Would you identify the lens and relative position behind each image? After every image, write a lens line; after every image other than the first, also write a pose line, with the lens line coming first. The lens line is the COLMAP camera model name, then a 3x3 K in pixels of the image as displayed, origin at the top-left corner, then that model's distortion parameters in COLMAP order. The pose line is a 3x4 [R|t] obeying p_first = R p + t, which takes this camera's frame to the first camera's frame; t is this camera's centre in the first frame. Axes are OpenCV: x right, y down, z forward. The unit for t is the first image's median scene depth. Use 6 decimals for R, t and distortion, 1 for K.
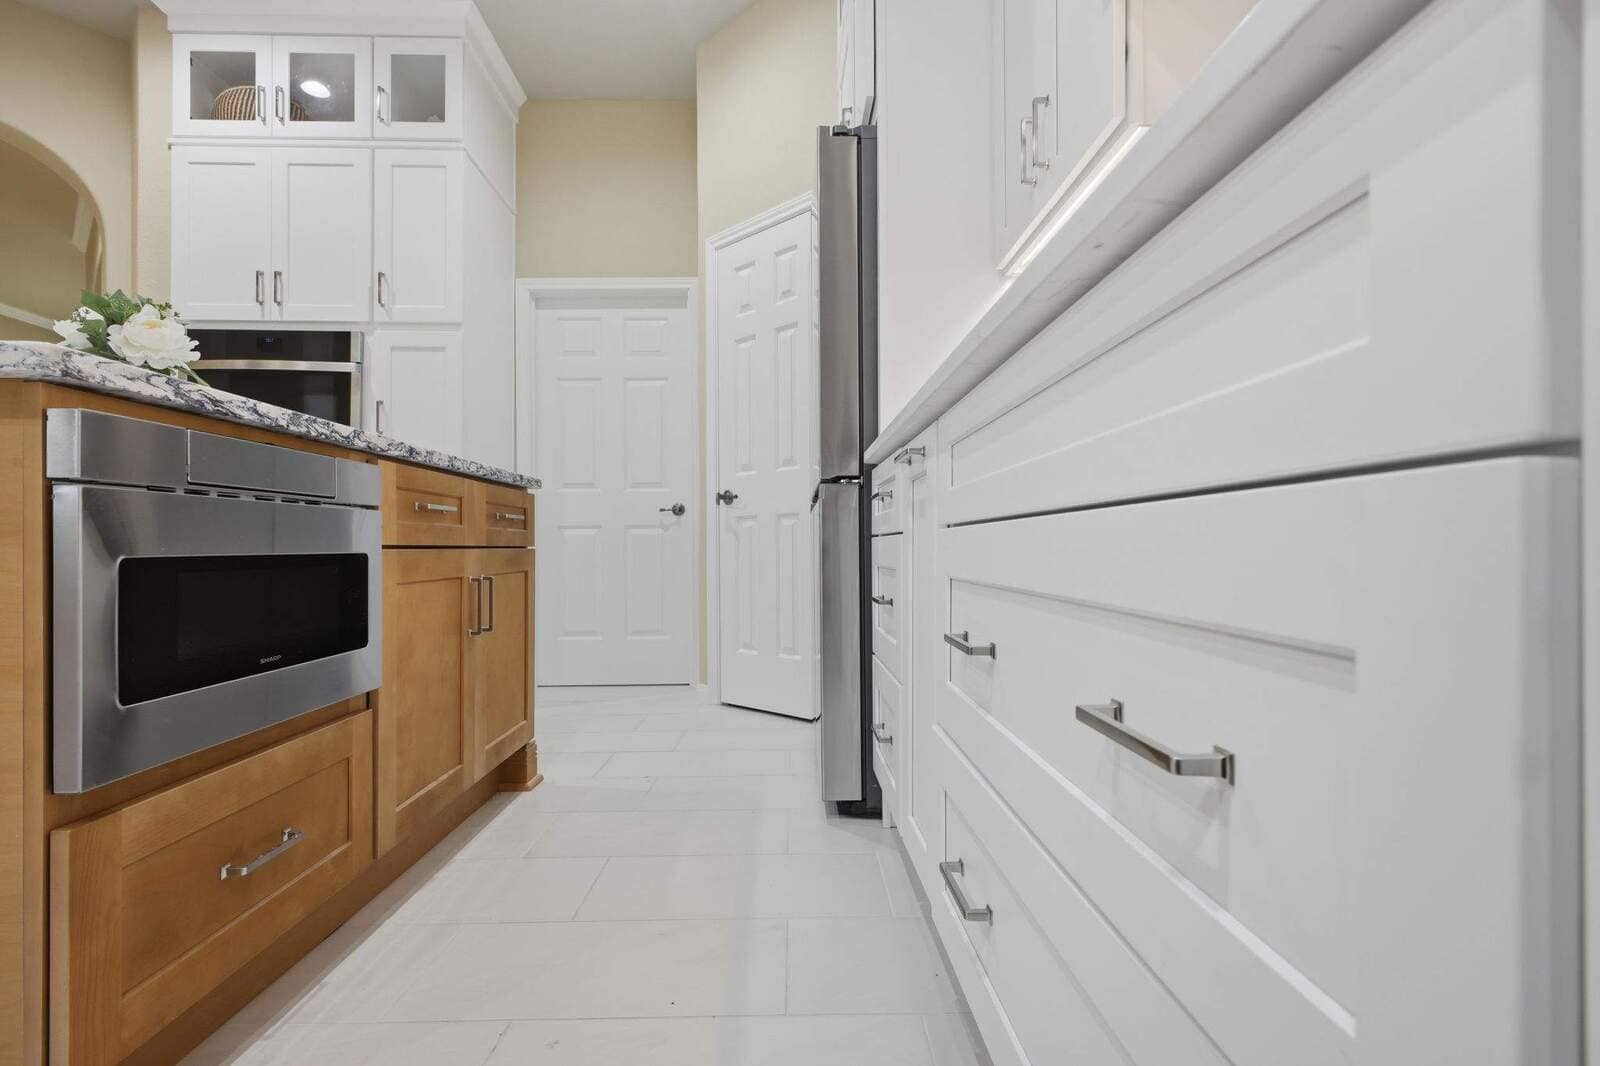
lens RADIAL K [[759.8, 0, 799.6], [0, 759.8, 541.3], [0, 0, 1]] dist [0.006114, 0.000359]
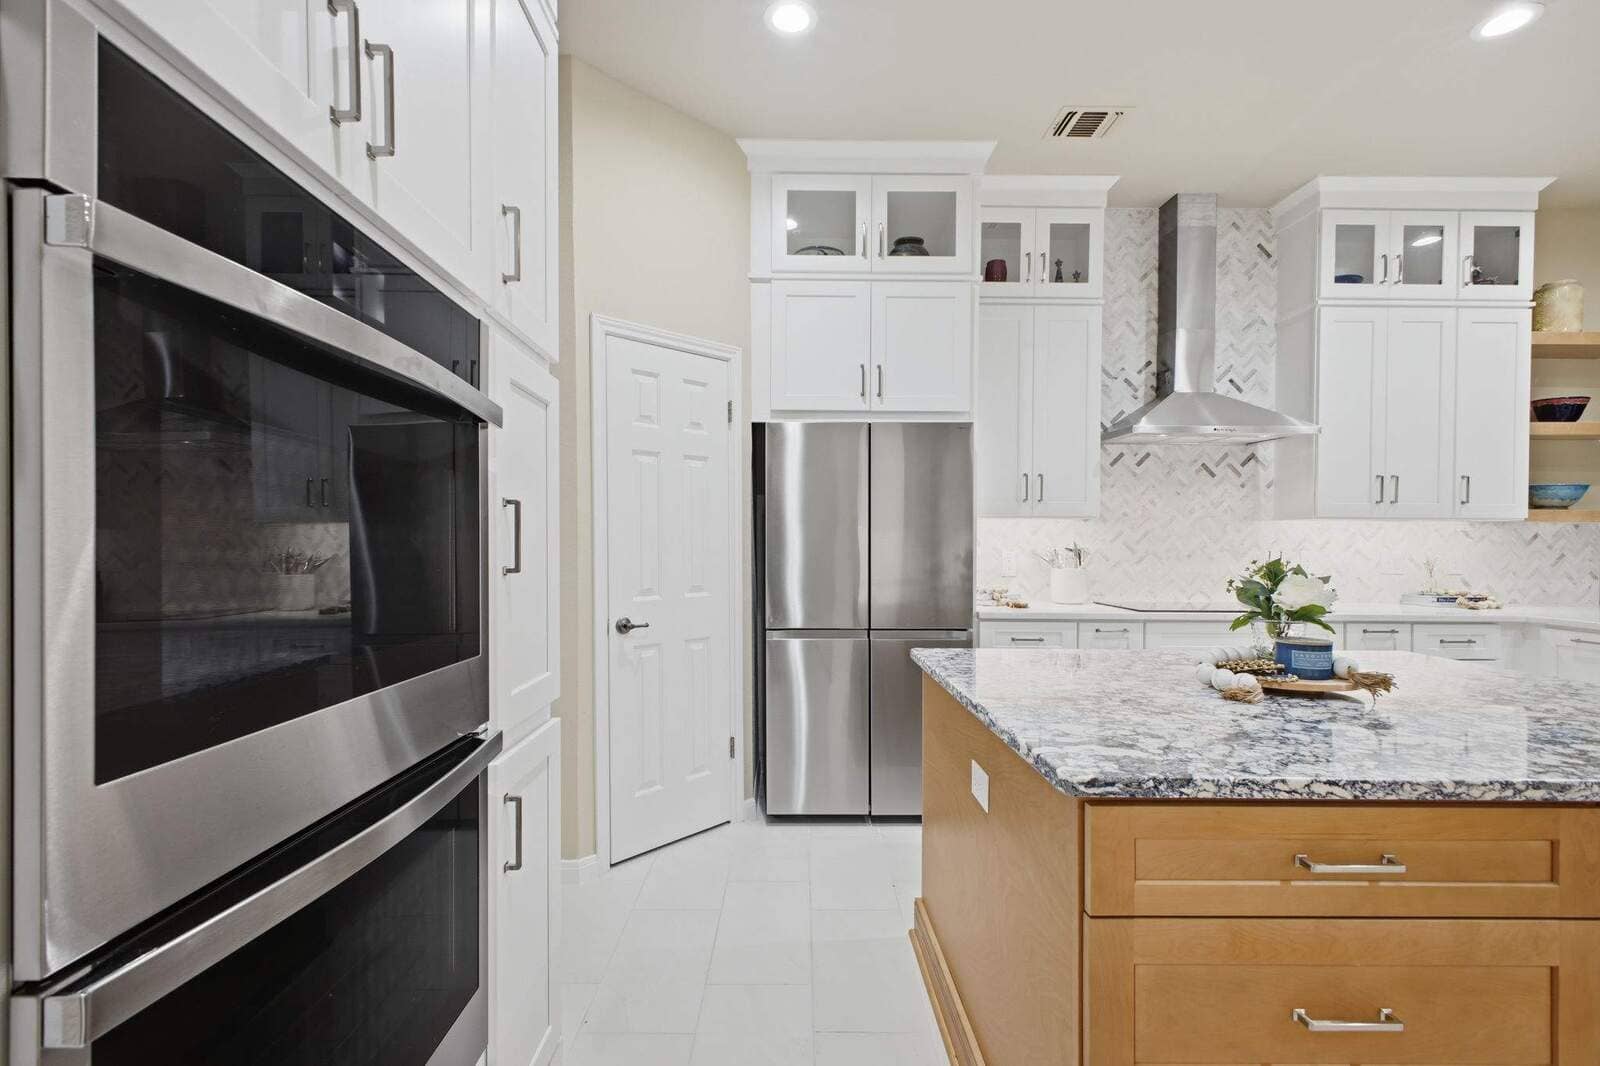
lens RADIAL K [[728.5, 0, 775.0], [0, 728.5, 547.5], [0, 0, 1]] dist [-0.002062, 0.000314]
pose [[0.027378, -0.008742, 0.999587, -1.644916], [-0.006800, 0.999937, 0.008931, -0.278466], [-0.999602, -0.007042, 0.027317, 1.427985]]
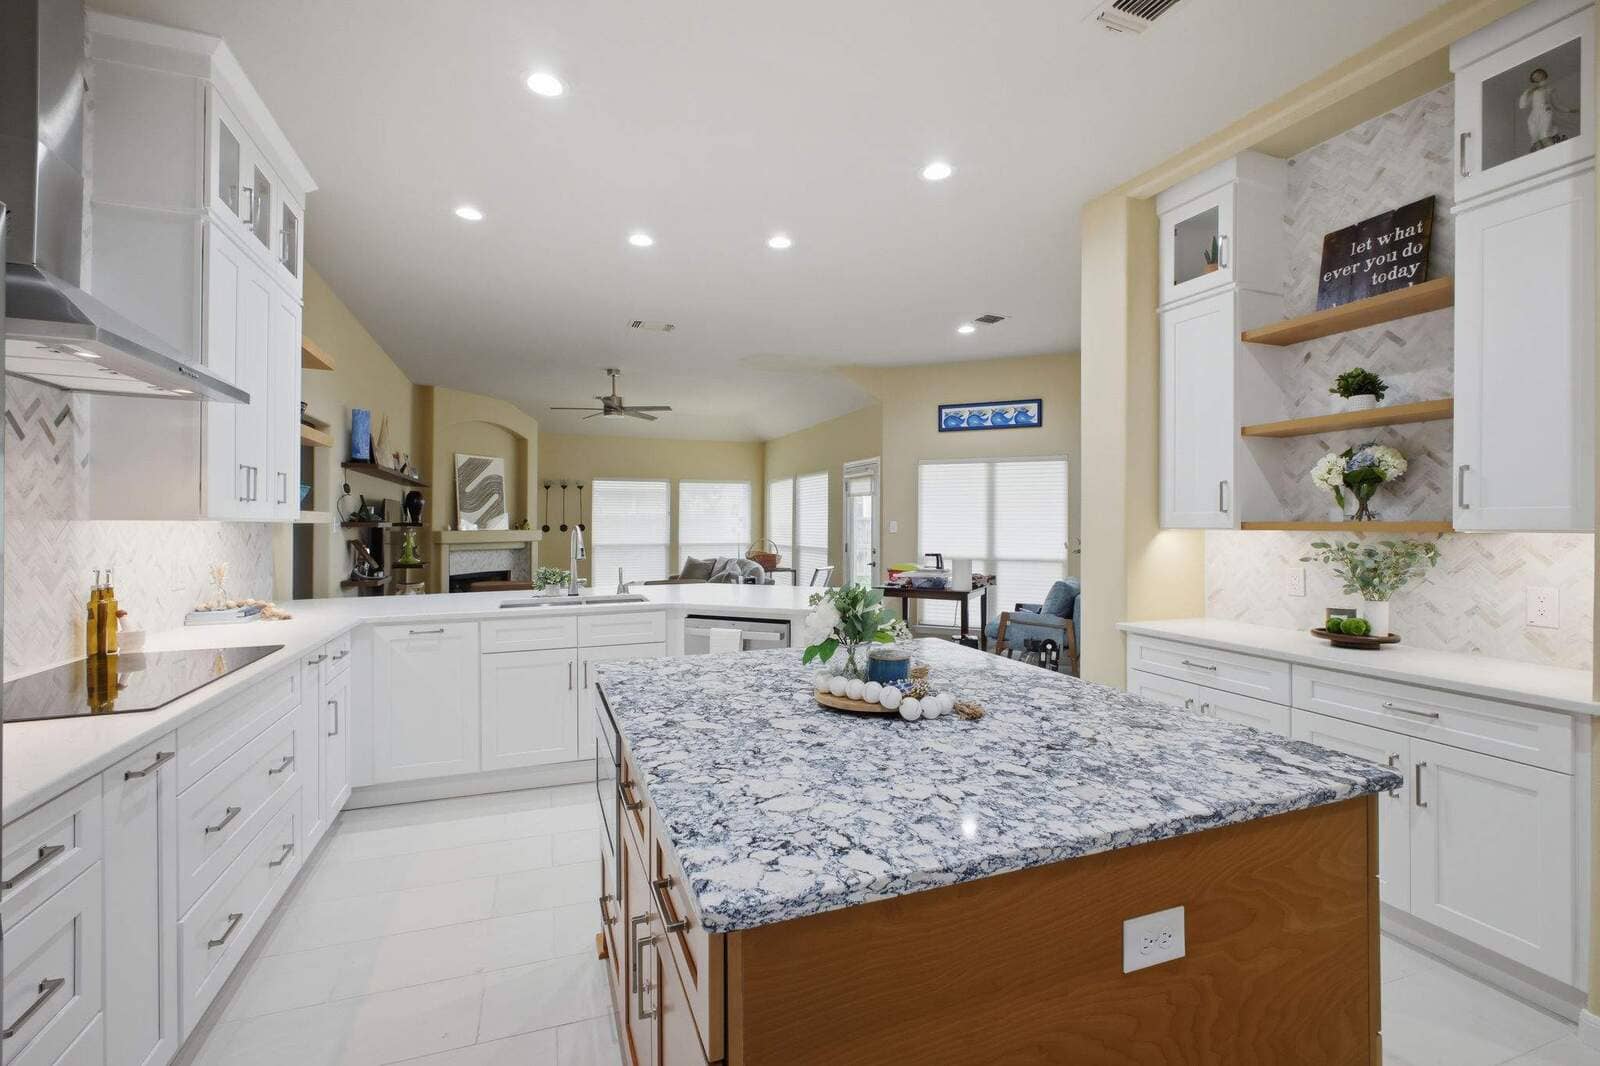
lens RADIAL K [[702.2, 0, 808.3], [0, 702.2, 523.9], [0, 0, 1]] dist [0.007375, 0.000054]
pose [[-0.939580, 0.001407, -0.342326, -0.306187], [0.001492, 0.999999, 0.000013, -0.337587], [0.342326, -0.000498, -0.939581, 1.660707]]
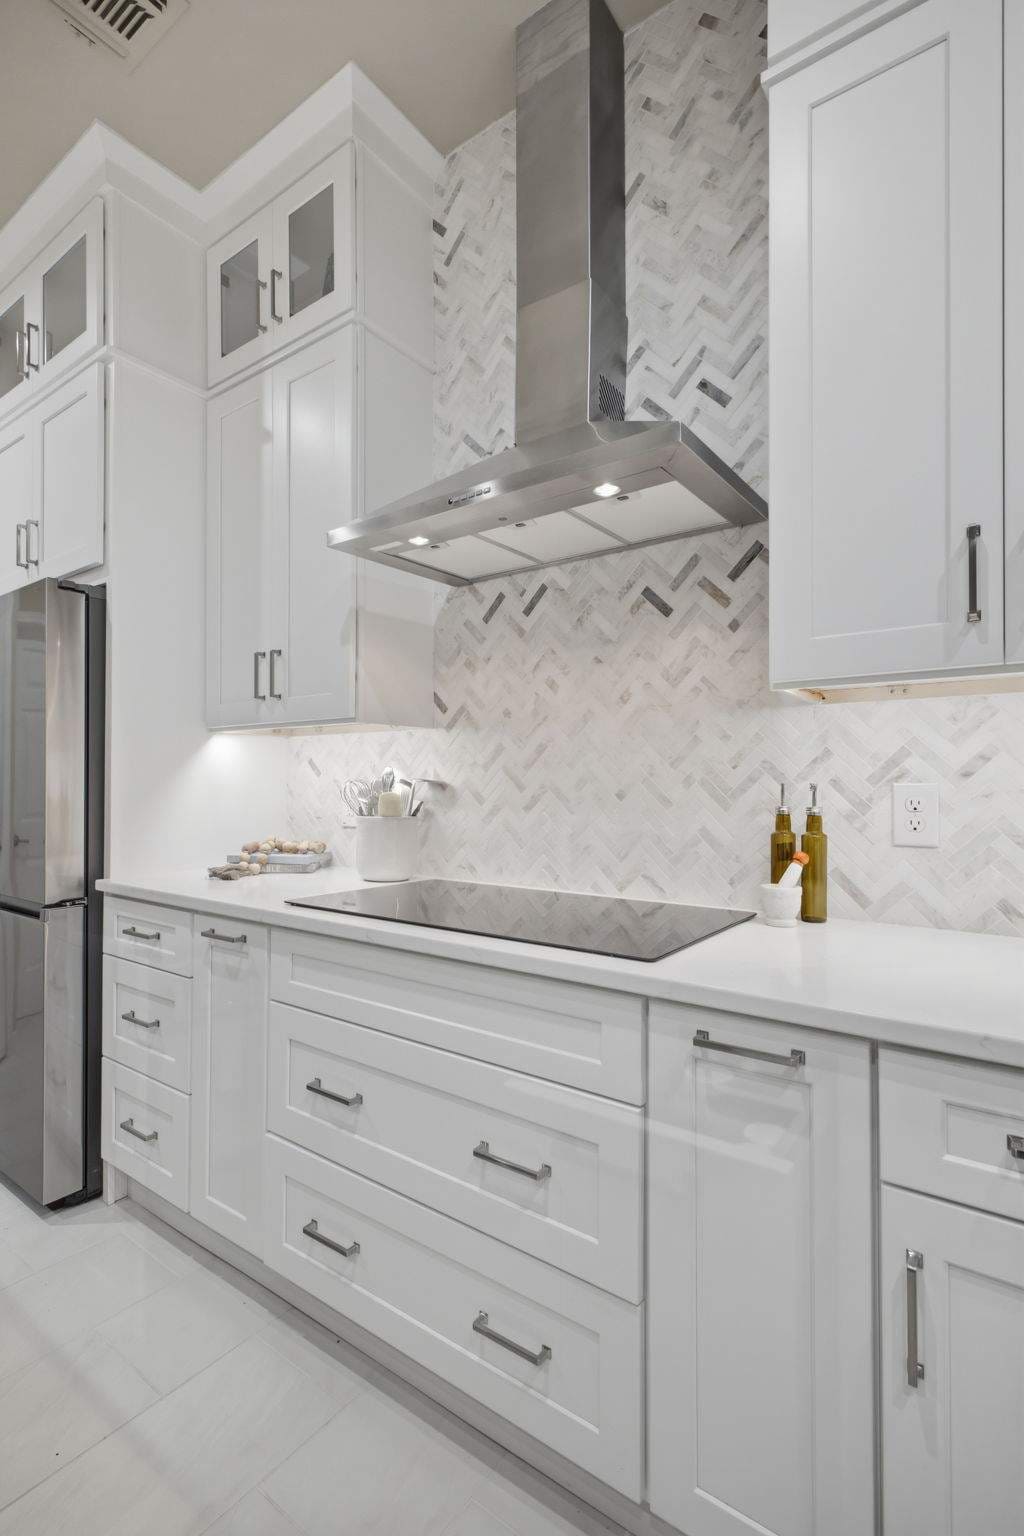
lens RADIAL K [[699.3, 0, 513.6], [0, 699.3, 783.8], [0, 0, 1]] dist [-0.002062, 0.000314]
pose [[0.603069, 0.008383, 0.797645, -0.361189], [-0.006985, 0.999962, -0.005229, -0.252718], [-0.797659, -0.002418, 0.603104, -0.120534]]
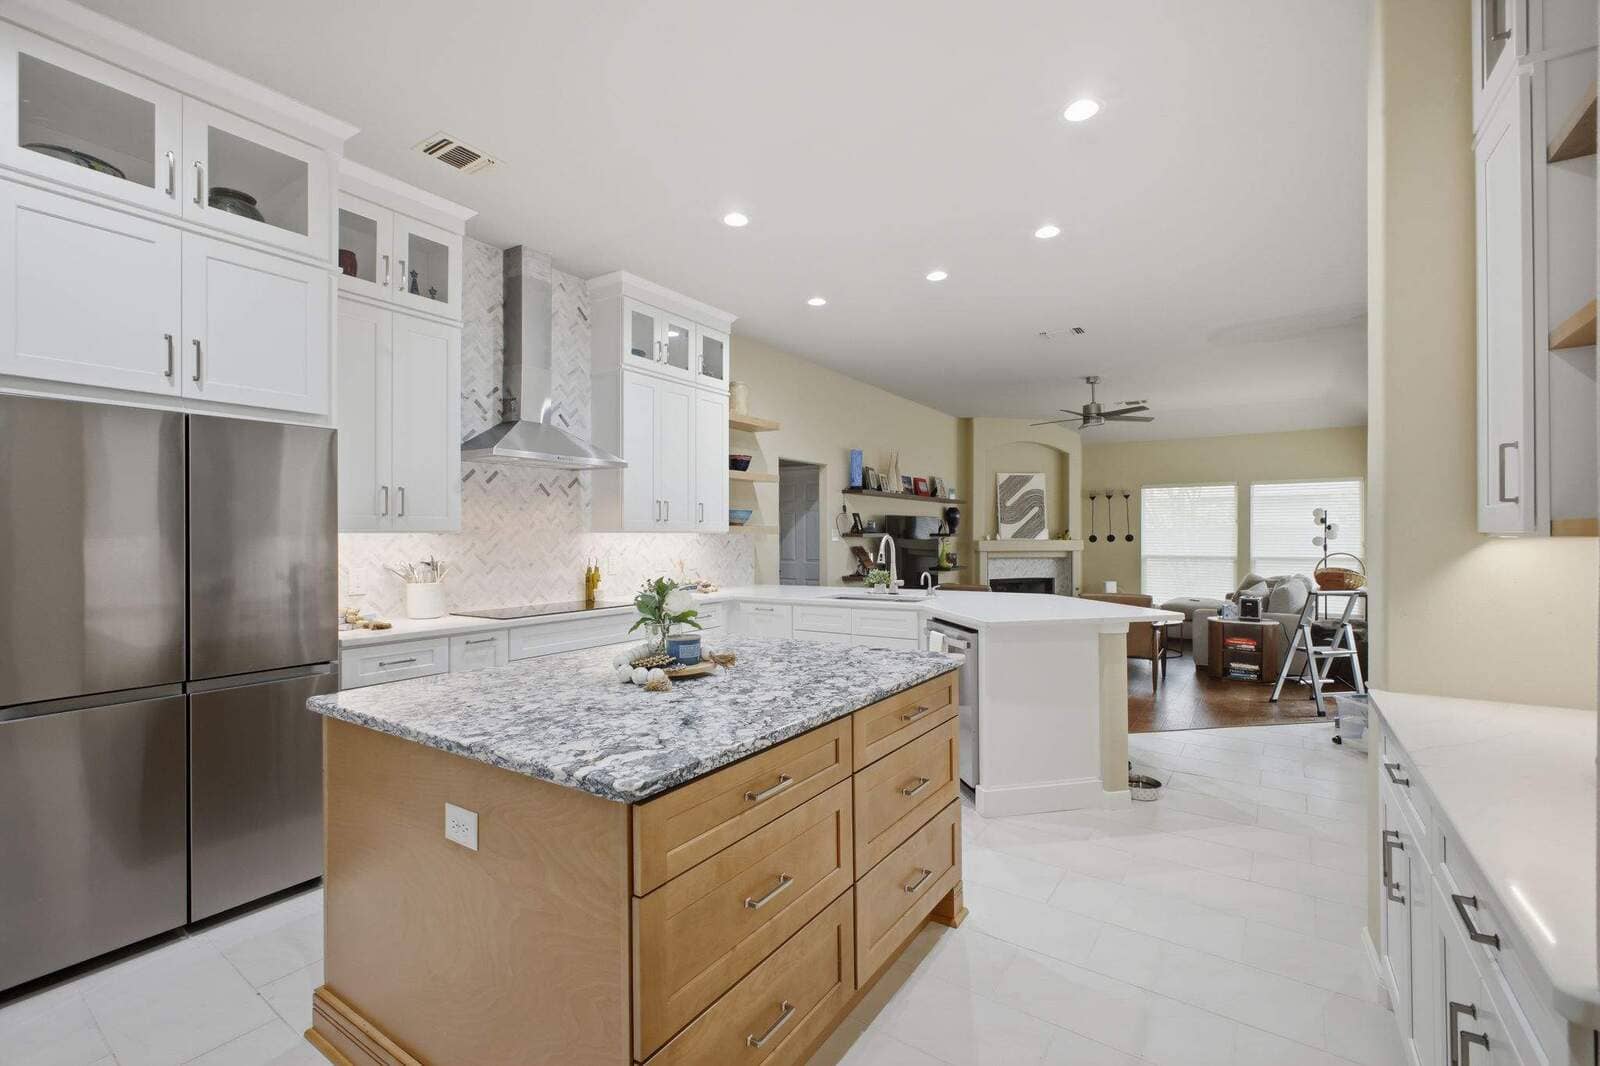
lens RADIAL K [[702.2, 0, 814.9], [0, 702.2, 531.6], [0, 0, 1]] dist [0.007375, 0.000054]
pose [[-0.822365, 0.007848, 0.568907, -1.593274], [0.004503, 0.999963, -0.007285, -0.328992], [-0.568943, -0.003429, -0.822370, 1.652449]]
